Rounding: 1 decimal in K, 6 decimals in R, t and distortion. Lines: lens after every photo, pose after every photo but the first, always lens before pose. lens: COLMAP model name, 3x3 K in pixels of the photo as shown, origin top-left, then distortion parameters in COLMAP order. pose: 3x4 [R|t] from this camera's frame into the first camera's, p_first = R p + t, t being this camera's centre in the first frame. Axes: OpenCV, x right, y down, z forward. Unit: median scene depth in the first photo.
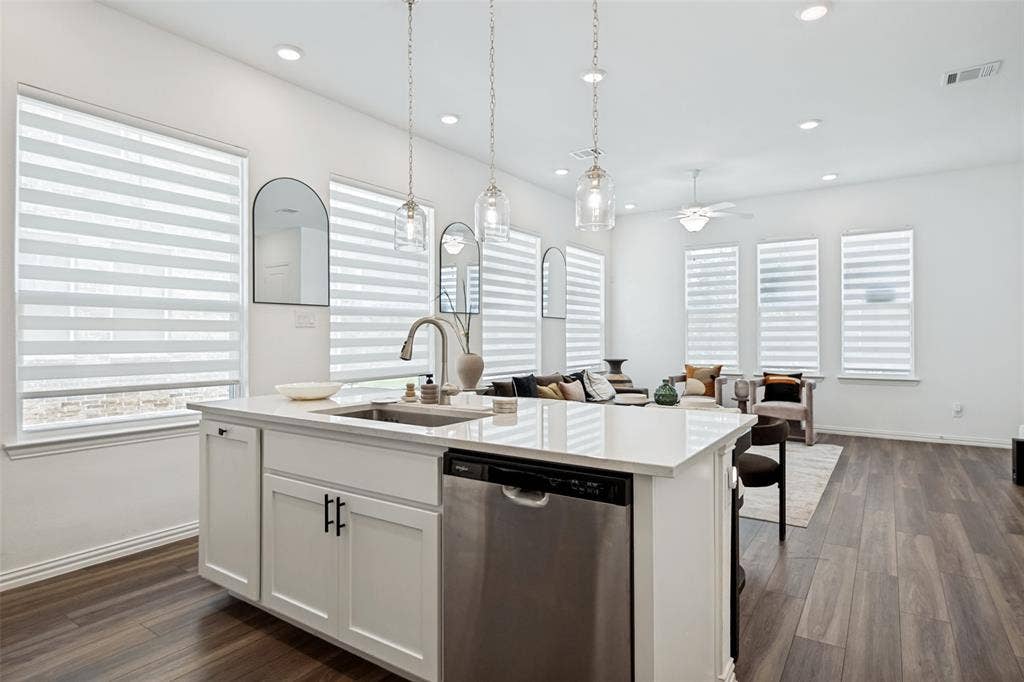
lens RADIAL K [[548.3, 0, 519.5], [0, 548.3, 335.5], [0, 0, 1]] dist [0.000916, -0.001879]
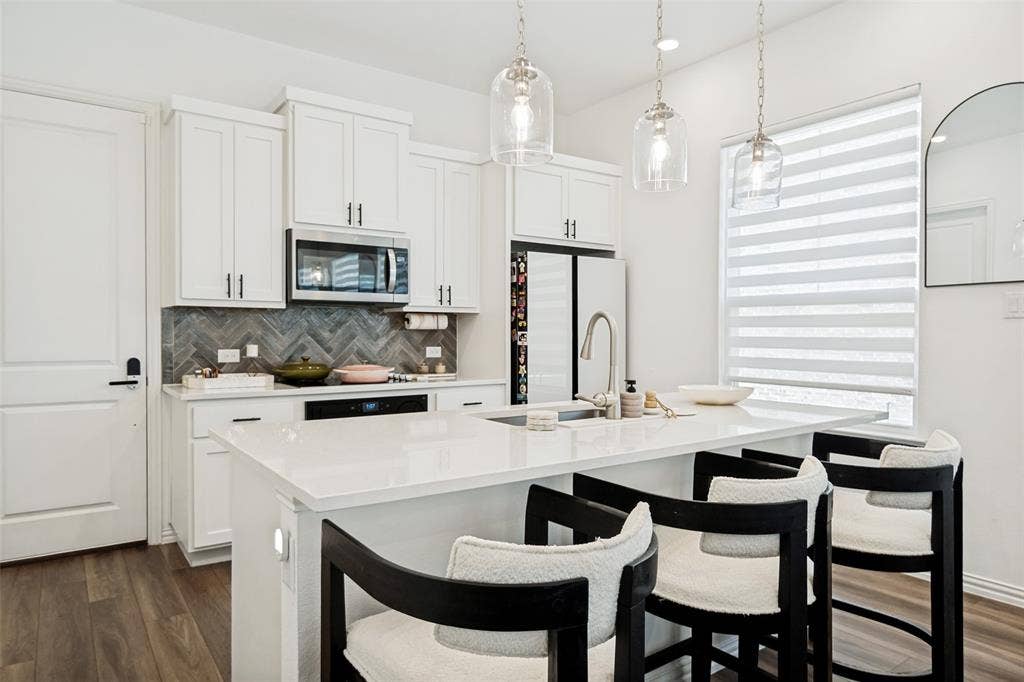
lens RADIAL K [[657.9, 0, 515.7], [0, 657.9, 336.8], [0, 0, 1]] dist [-0.002487, 0.005917]
pose [[-0.365191, 0.005964, -0.930914, 0.556376], [-0.000019, 0.999979, 0.006414, 0.000588], [0.930933, 0.002360, -0.365183, 0.839149]]
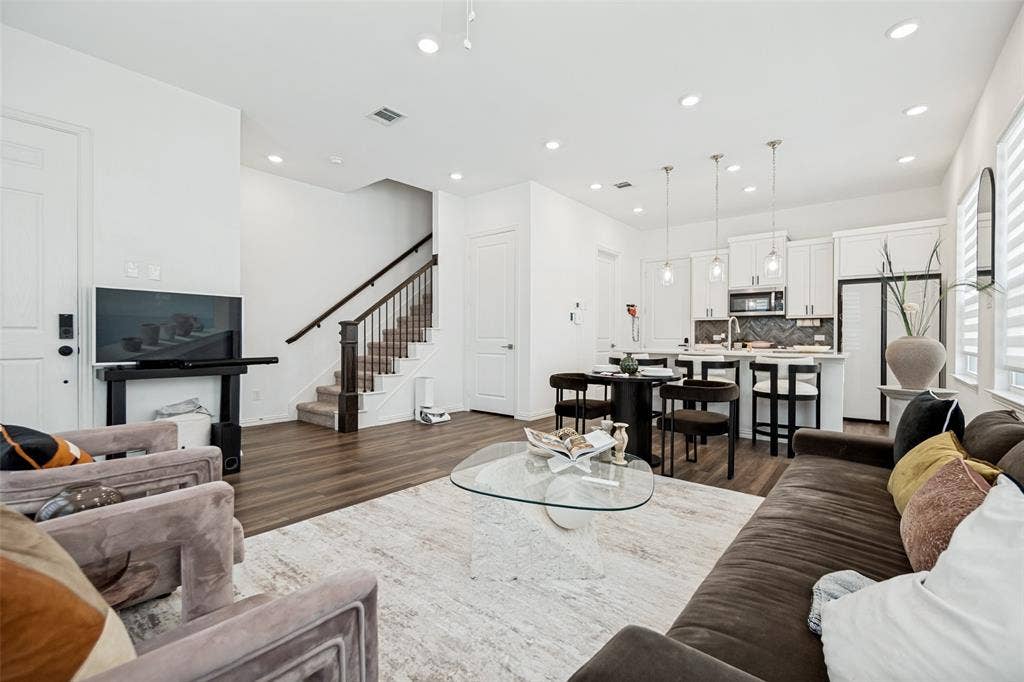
lens RADIAL K [[434.5, 0, 498.4], [0, 434.5, 341.3], [0, 0, 1]] dist [-0.011940, 0.001896]
pose [[-0.990732, -0.003540, 0.135786, 0.443521], [-0.003116, 0.999990, 0.003337, 0.054041], [-0.135796, 0.002883, -0.990733, 2.140468]]
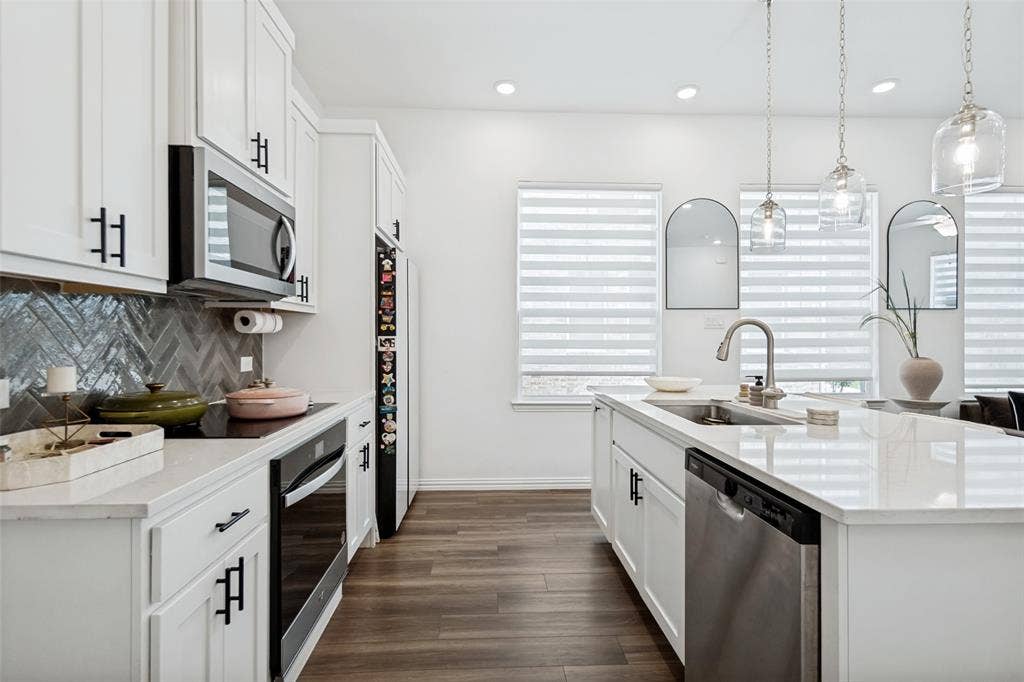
lens RADIAL K [[499.6, 0, 511.4], [0, 499.6, 334.2], [0, 0, 1]] dist [-0.000031, 0.000034]
pose [[0.589724, -0.002968, -0.807599, 0.211013], [0.001299, 0.999995, -0.002726, -0.001820], [0.807604, 0.000558, 0.589725, 0.076642]]
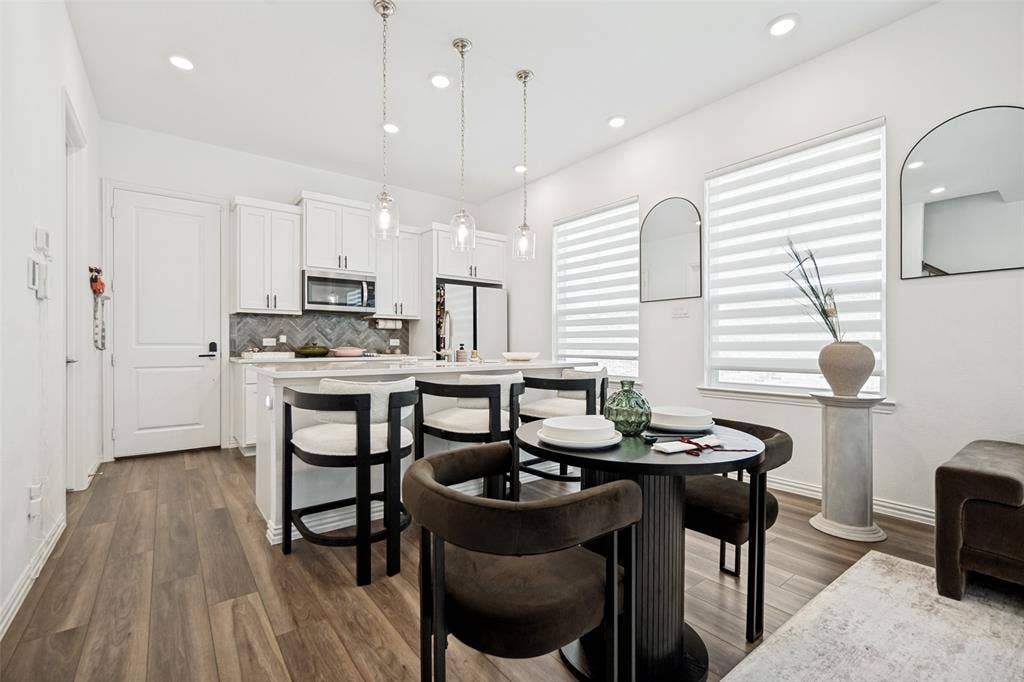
lens RADIAL K [[454.5, 0, 518.5], [0, 454.5, 343.0], [0, 0, 1]] dist [-0.007561, 0.001945]
pose [[-0.317409, -0.004460, -0.948278, 0.740423], [0.001685, 0.999985, -0.005268, 0.051324], [0.948287, -0.003270, -0.317396, 1.109815]]
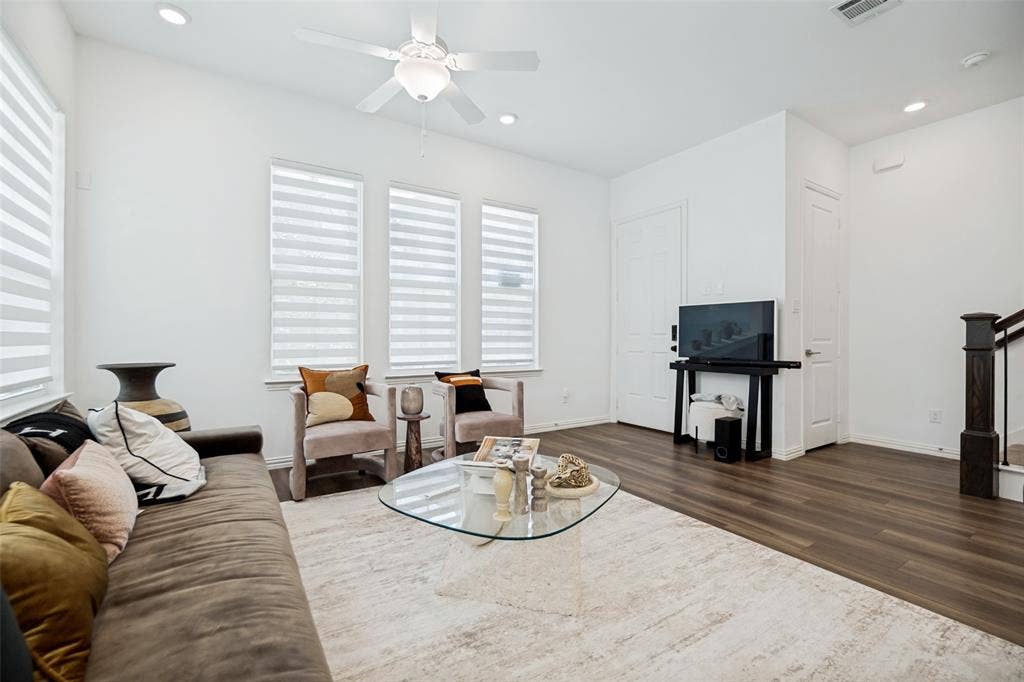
lens RADIAL K [[434.5, 0, 509.3], [0, 434.5, 338.4], [0, 0, 1]] dist [-0.011940, 0.001896]
pose [[0.404203, 0.003666, 0.914662, -0.008724], [-0.005277, 0.999985, -0.001676, 0.051373], [-0.914654, -0.004149, 0.404216, 1.369820]]
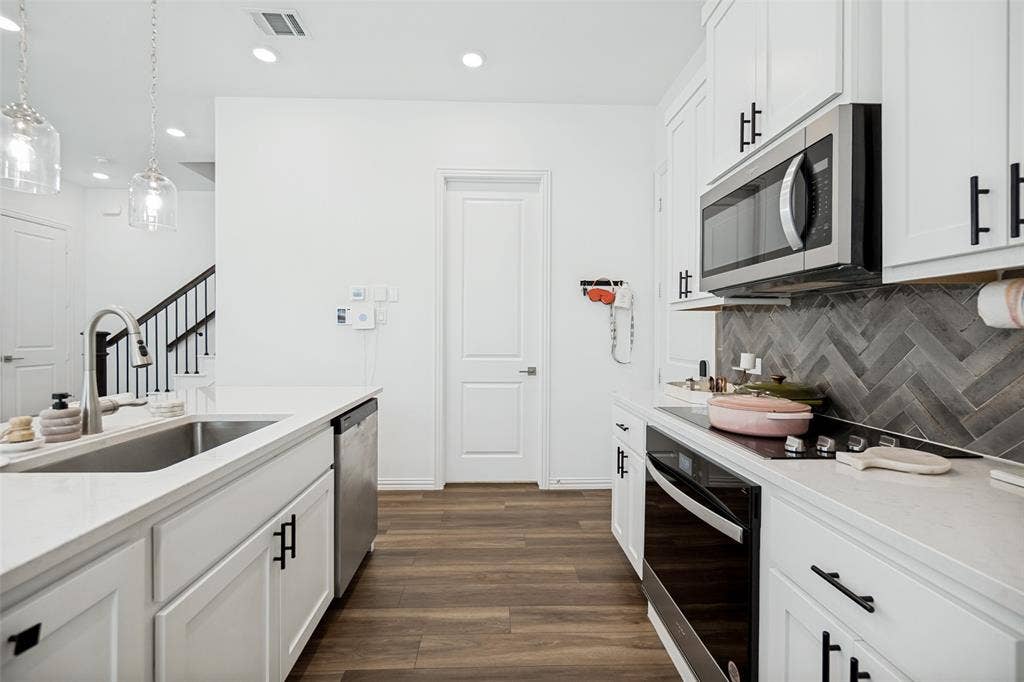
lens RADIAL K [[434.5, 0, 509.4], [0, 434.5, 337.0], [0, 0, 1]] dist [-0.011940, 0.001896]
pose [[-0.572912, -0.005958, 0.819595, -0.594600], [-0.007215, 0.999971, 0.002226, 0.001386], [-0.819585, -0.004638, -0.572938, 0.601625]]
